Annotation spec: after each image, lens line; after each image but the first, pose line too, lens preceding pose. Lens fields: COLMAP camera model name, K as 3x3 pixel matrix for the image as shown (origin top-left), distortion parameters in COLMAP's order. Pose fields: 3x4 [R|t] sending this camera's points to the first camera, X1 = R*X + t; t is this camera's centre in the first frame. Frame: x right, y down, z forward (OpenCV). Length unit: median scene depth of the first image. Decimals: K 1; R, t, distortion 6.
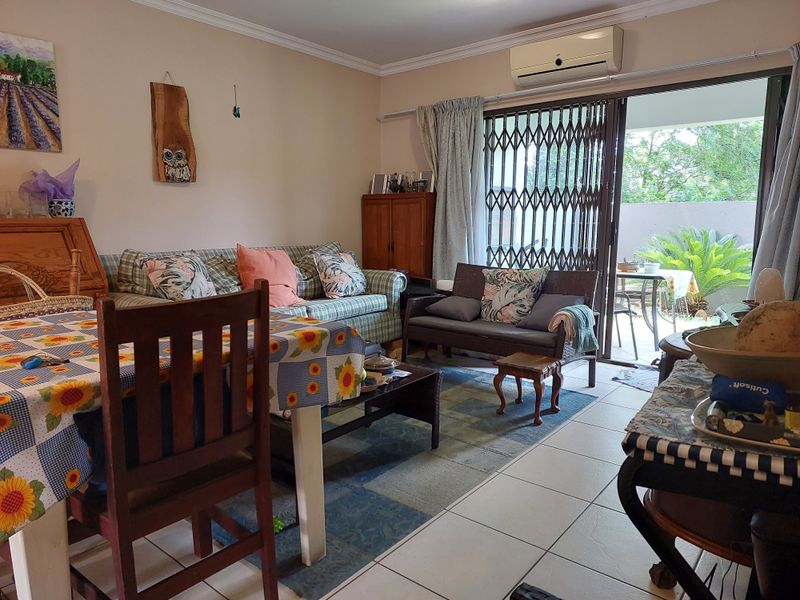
lens RADIAL K [[545.6, 0, 398.0], [0, 545.6, 302.5], [0, 0, 1]] dist [0.055257, -0.059896]
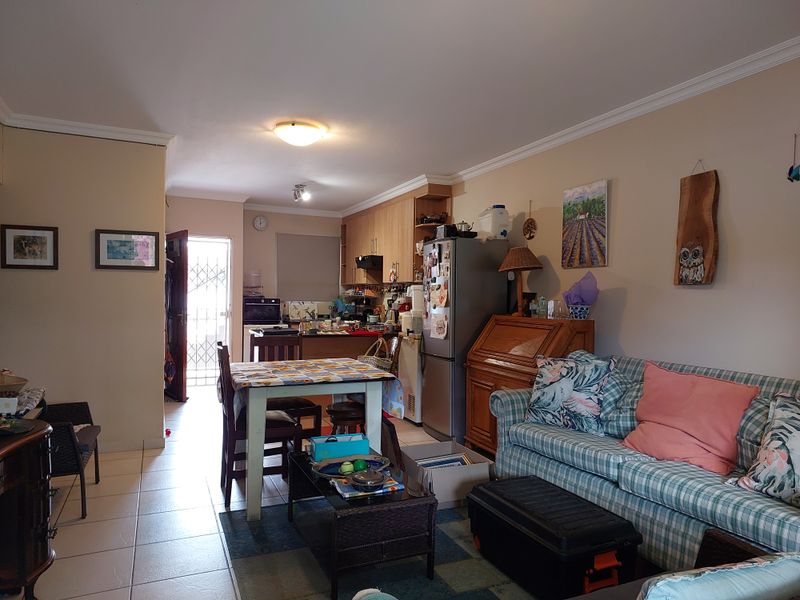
lens RADIAL K [[545.6, 0, 399.6], [0, 545.6, 301.0], [0, 0, 1]] dist [0.055257, -0.059896]
pose [[-0.457374, -0.003018, -0.889269, 0.508950], [-0.160200, 0.983914, 0.079055, -0.172011], [0.874726, 0.178619, -0.450500, 0.906282]]
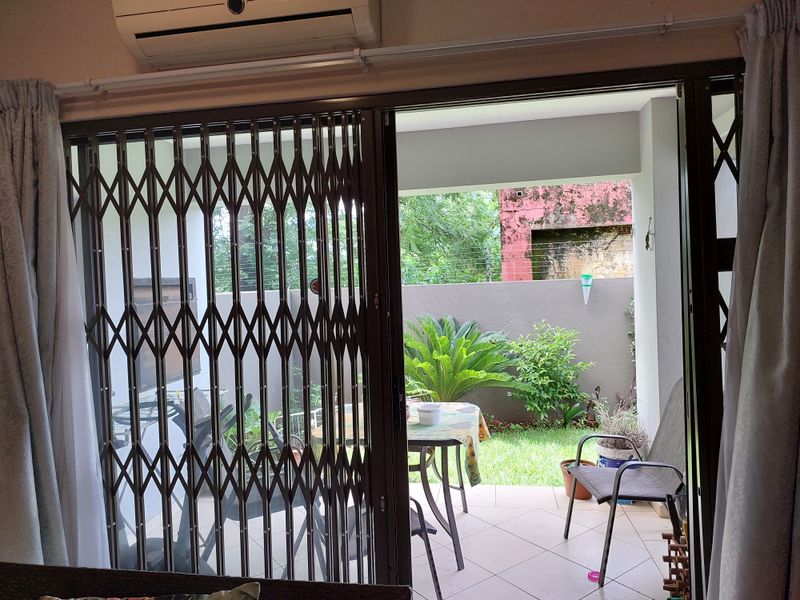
lens RADIAL K [[545.6, 0, 399.7], [0, 545.6, 293.8], [0, 0, 1]] dist [0.055257, -0.059896]
pose [[0.866994, -0.048084, 0.495994, 0.180446], [0.115501, 0.987619, -0.106150, -0.168298], [-0.484749, 0.149319, 0.861813, 0.609345]]
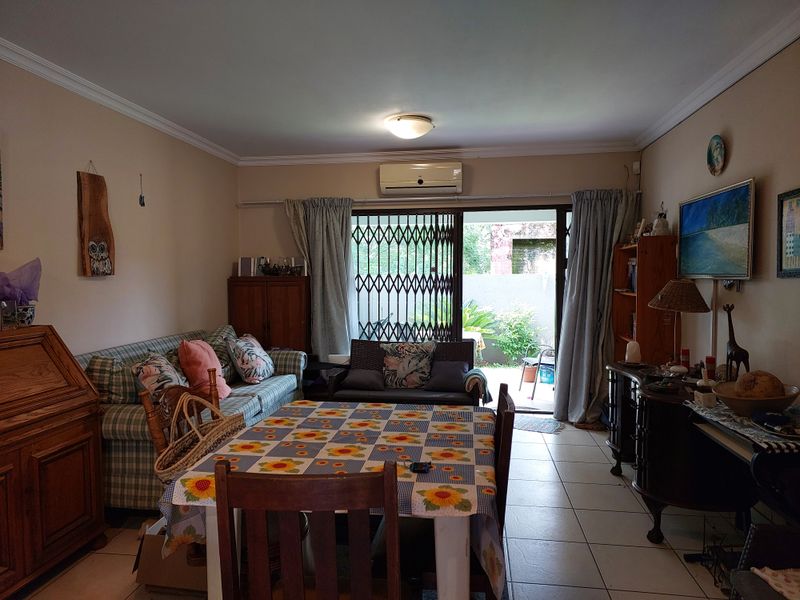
lens RADIAL K [[545.6, 0, 400.9], [0, 545.6, 304.7], [0, 0, 1]] dist [0.055257, -0.059896]
pose [[0.851550, -0.033736, 0.523186, -0.416814], [0.083562, 0.993904, -0.071920, -0.056436], [-0.517571, 0.104962, 0.849178, -0.039487]]
